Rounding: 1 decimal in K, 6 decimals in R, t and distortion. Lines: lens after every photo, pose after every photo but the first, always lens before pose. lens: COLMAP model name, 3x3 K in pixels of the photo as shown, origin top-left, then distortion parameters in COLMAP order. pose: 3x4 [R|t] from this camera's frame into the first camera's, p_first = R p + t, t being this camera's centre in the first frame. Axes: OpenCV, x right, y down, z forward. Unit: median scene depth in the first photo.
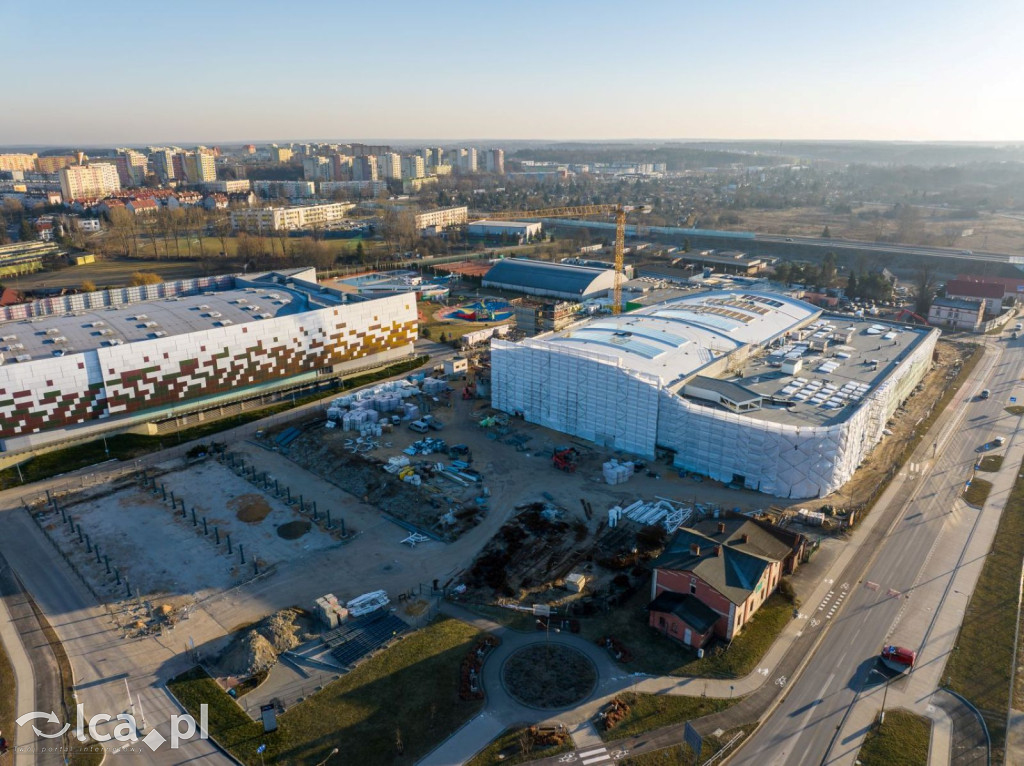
lens RADIAL K [[716.8, 0, 511.4], [0, 716.8, 376.4], [0, 0, 1]] dist [-0.034515, 0.003443]
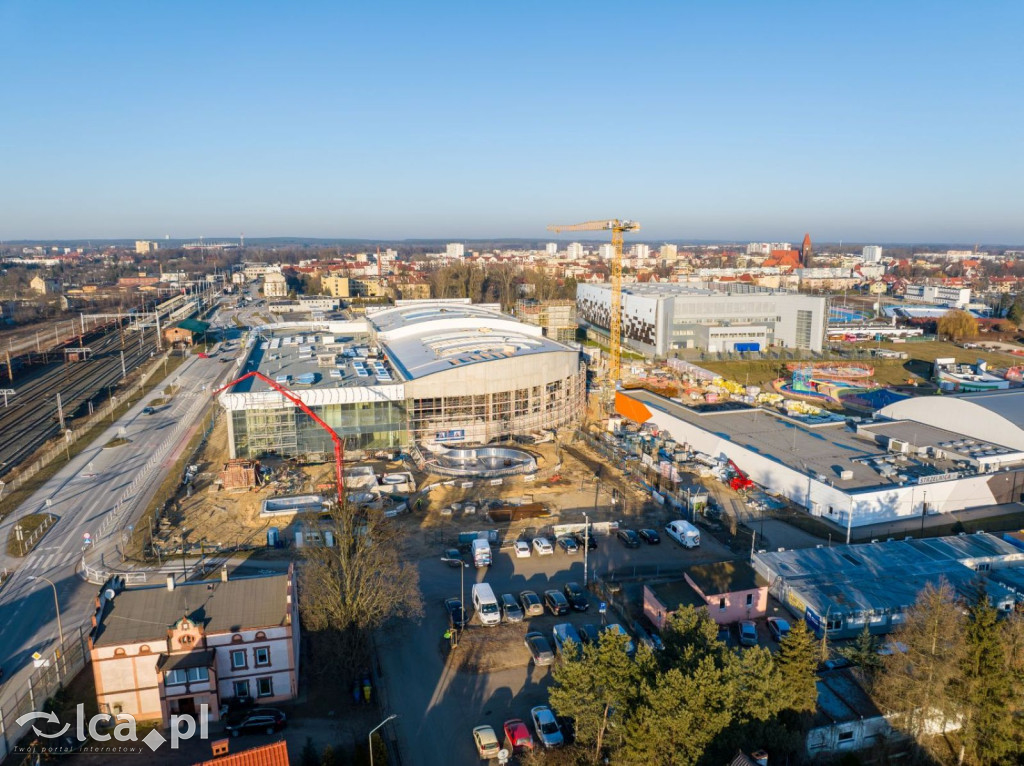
lens RADIAL K [[716.8, 0, 515.7], [0, 716.8, 379.6], [0, 0, 1]] dist [-0.034515, 0.003443]
pose [[-0.562024, 0.161670, -0.811167, 0.992679], [-0.253757, 0.899715, 0.355135, -0.377800], [0.787233, 0.405434, -0.464637, 1.529943]]
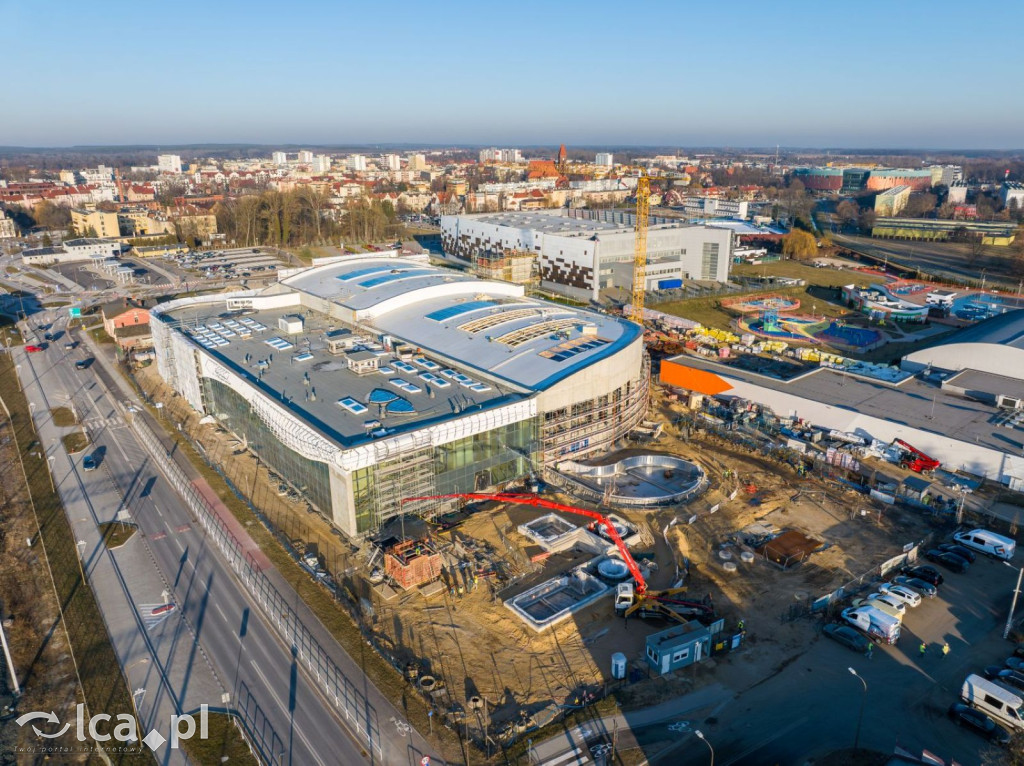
lens RADIAL K [[716.8, 0, 516.6], [0, 716.8, 372.9], [0, 0, 1]] dist [-0.034515, 0.003443]
pose [[-0.199922, 0.303167, -0.931730, 1.007780], [-0.302288, 0.885456, 0.352972, -0.309841], [0.932015, 0.352218, -0.085379, 1.154985]]
